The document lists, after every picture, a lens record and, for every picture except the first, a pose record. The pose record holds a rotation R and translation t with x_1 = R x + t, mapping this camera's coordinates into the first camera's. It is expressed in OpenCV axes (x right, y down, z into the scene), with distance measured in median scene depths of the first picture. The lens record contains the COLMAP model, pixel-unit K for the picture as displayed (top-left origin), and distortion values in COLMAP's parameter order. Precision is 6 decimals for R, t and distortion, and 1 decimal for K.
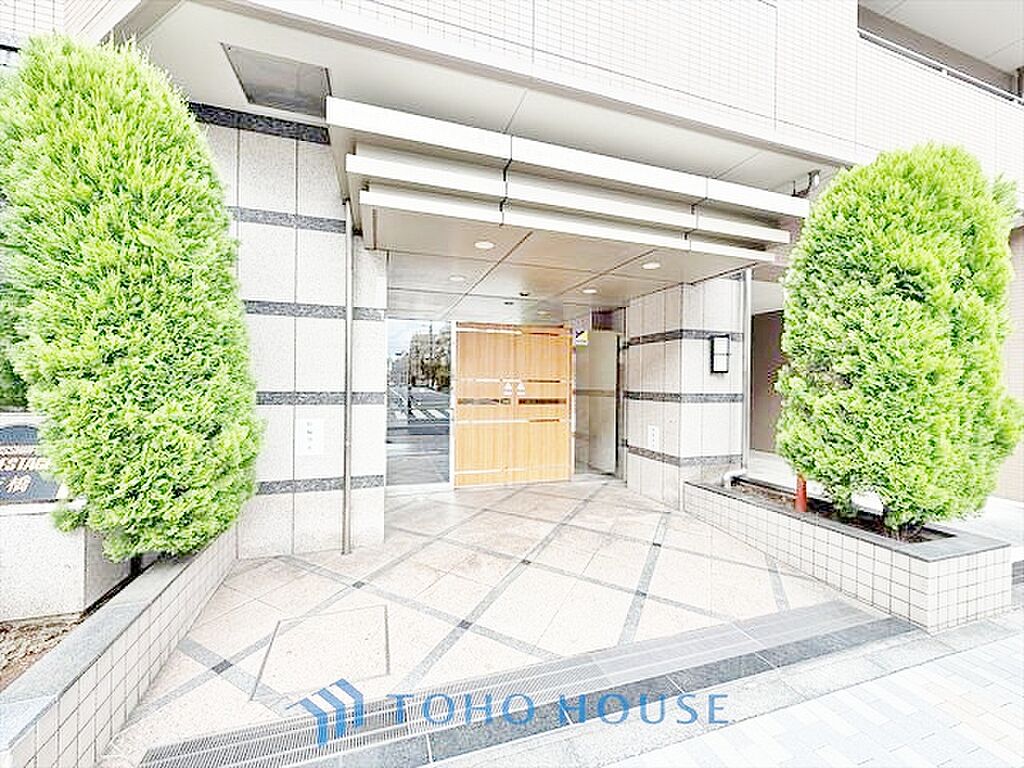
lens RADIAL K [[406.4, 0, 510.3], [0, 406.4, 383.7], [0, 0, 1]] dist [-0.003644, 0.000034]
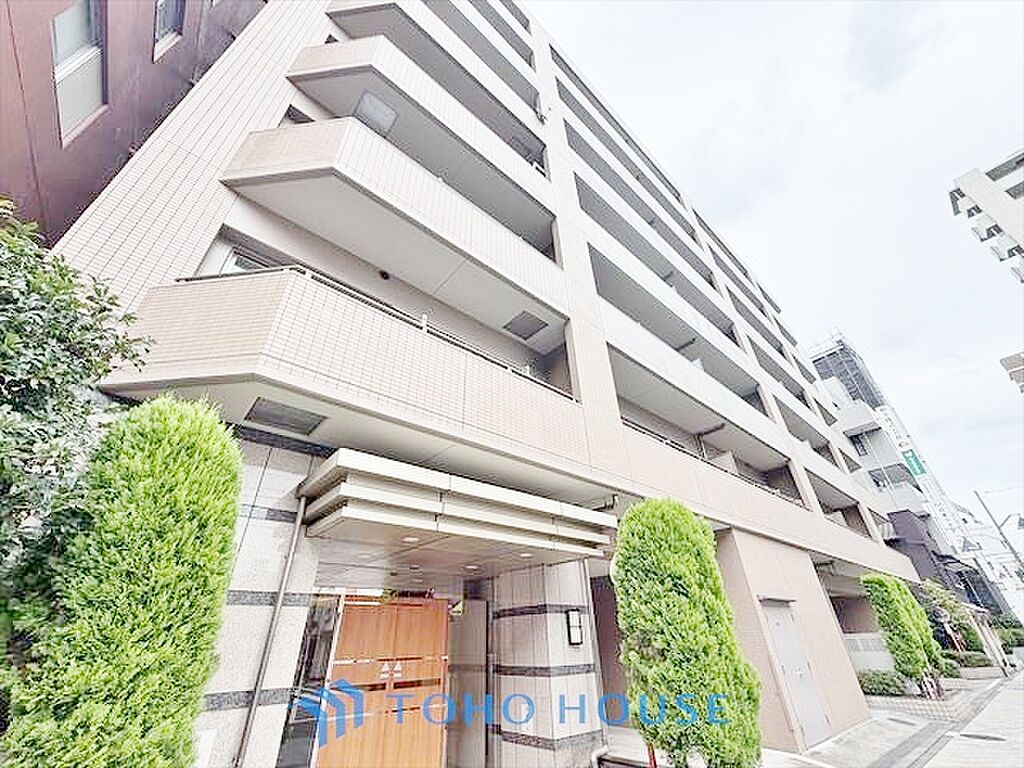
lens RADIAL K [[406.4, 0, 510.3], [0, 406.4, 383.7], [0, 0, 1]] dist [-0.003644, 0.000034]
pose [[0.924577, 0.173956, 0.338964, -0.317235], [0.037607, 0.843666, -0.535549, -0.062686], [-0.379135, 0.507904, 0.773493, -0.387948]]
